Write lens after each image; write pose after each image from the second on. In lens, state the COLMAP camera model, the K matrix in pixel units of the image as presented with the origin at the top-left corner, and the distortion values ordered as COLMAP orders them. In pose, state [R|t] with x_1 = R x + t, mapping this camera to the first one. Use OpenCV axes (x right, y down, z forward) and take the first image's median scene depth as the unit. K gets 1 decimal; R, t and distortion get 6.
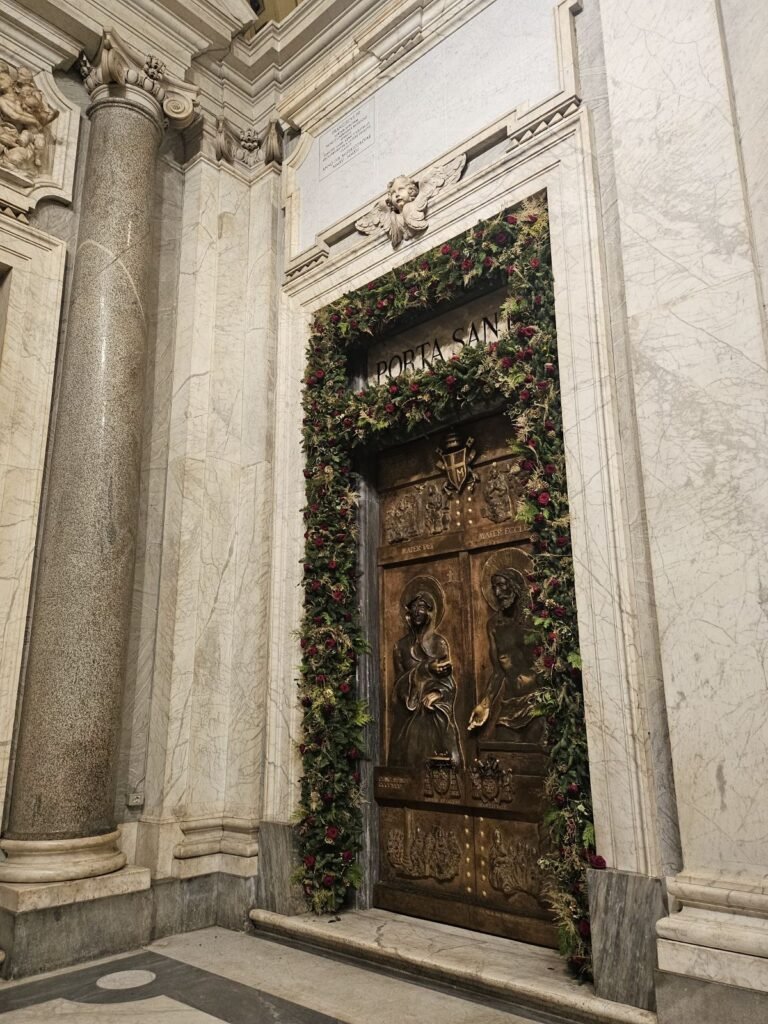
lens RADIAL K [[773.7, 0, 384.0], [0, 773.7, 512.0], [0, 0, 1]] dist [0.000313, 0.004860]
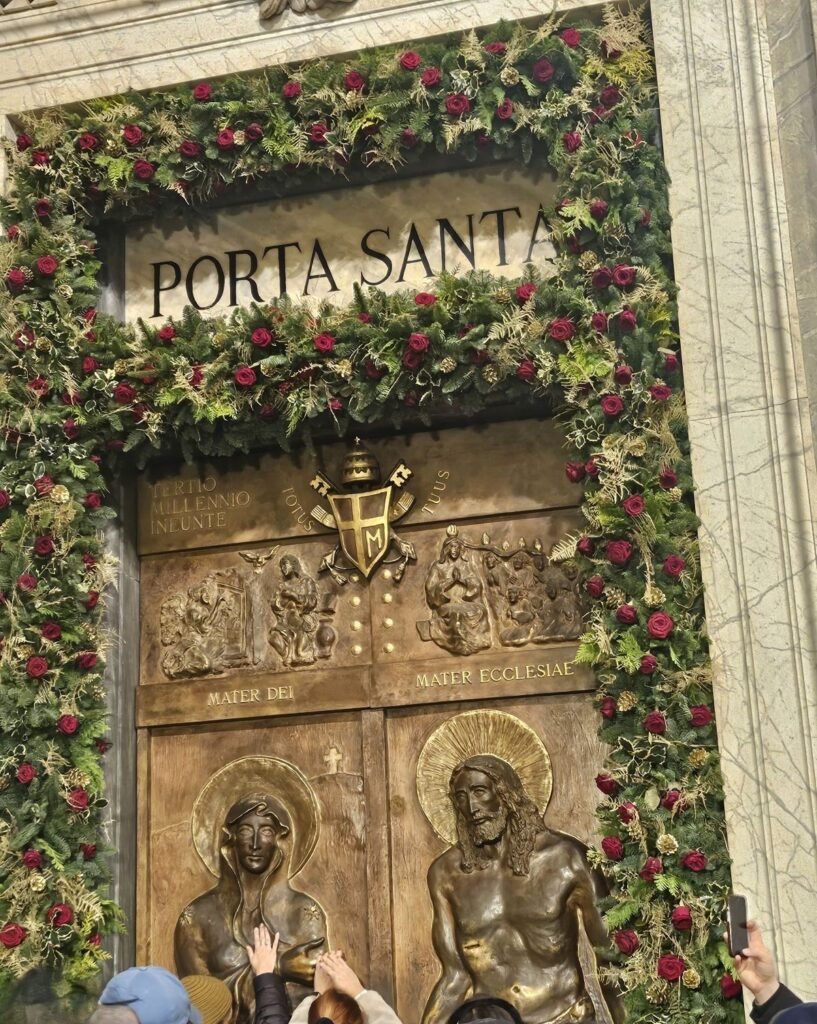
lens RADIAL K [[1490.0, 0, 409.2], [0, 1490.0, 542.4], [0, 0, 1]] dist [0.003058, 0.019329]
pose [[0.863674, 0.102137, 0.493595, -0.322305], [-0.090753, 0.994762, -0.047044, -0.008449], [-0.495814, -0.004165, 0.868419, 0.214859]]
